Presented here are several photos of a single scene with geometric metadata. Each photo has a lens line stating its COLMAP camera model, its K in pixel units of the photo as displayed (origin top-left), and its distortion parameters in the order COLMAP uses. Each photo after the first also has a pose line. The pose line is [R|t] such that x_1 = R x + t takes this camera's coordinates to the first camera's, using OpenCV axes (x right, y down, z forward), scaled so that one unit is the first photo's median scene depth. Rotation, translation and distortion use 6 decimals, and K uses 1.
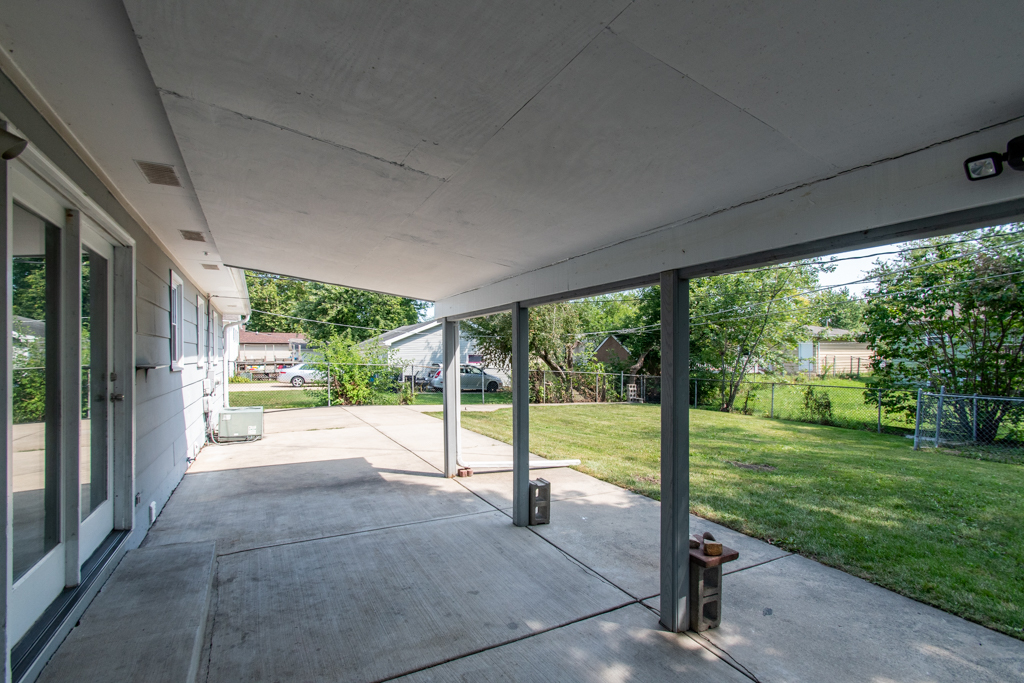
lens RADIAL K [[457.6, 0, 498.1], [0, 457.6, 357.6], [0, 0, 1]] dist [0.003024, -0.002112]
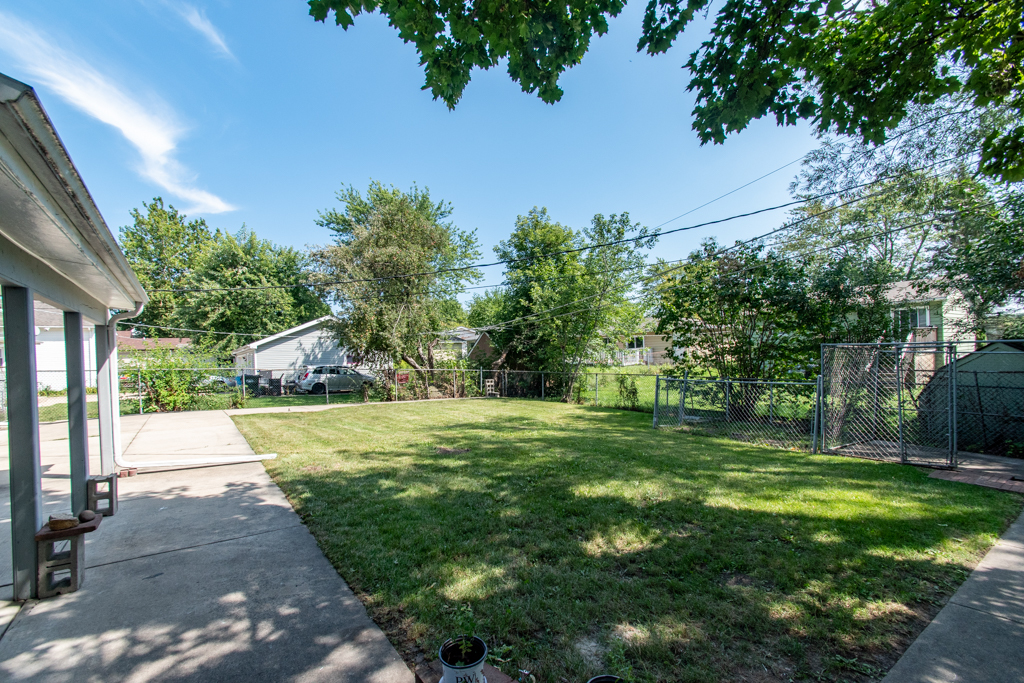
lens RADIAL K [[457.6, 0, 513.7], [0, 457.6, 348.5], [0, 0, 1]] dist [0.003024, -0.002112]
pose [[0.993535, -0.028941, 0.109779, 0.233518], [0.030588, 0.999443, -0.013342, 0.004094], [-0.109332, 0.016614, 0.993866, -0.035666]]
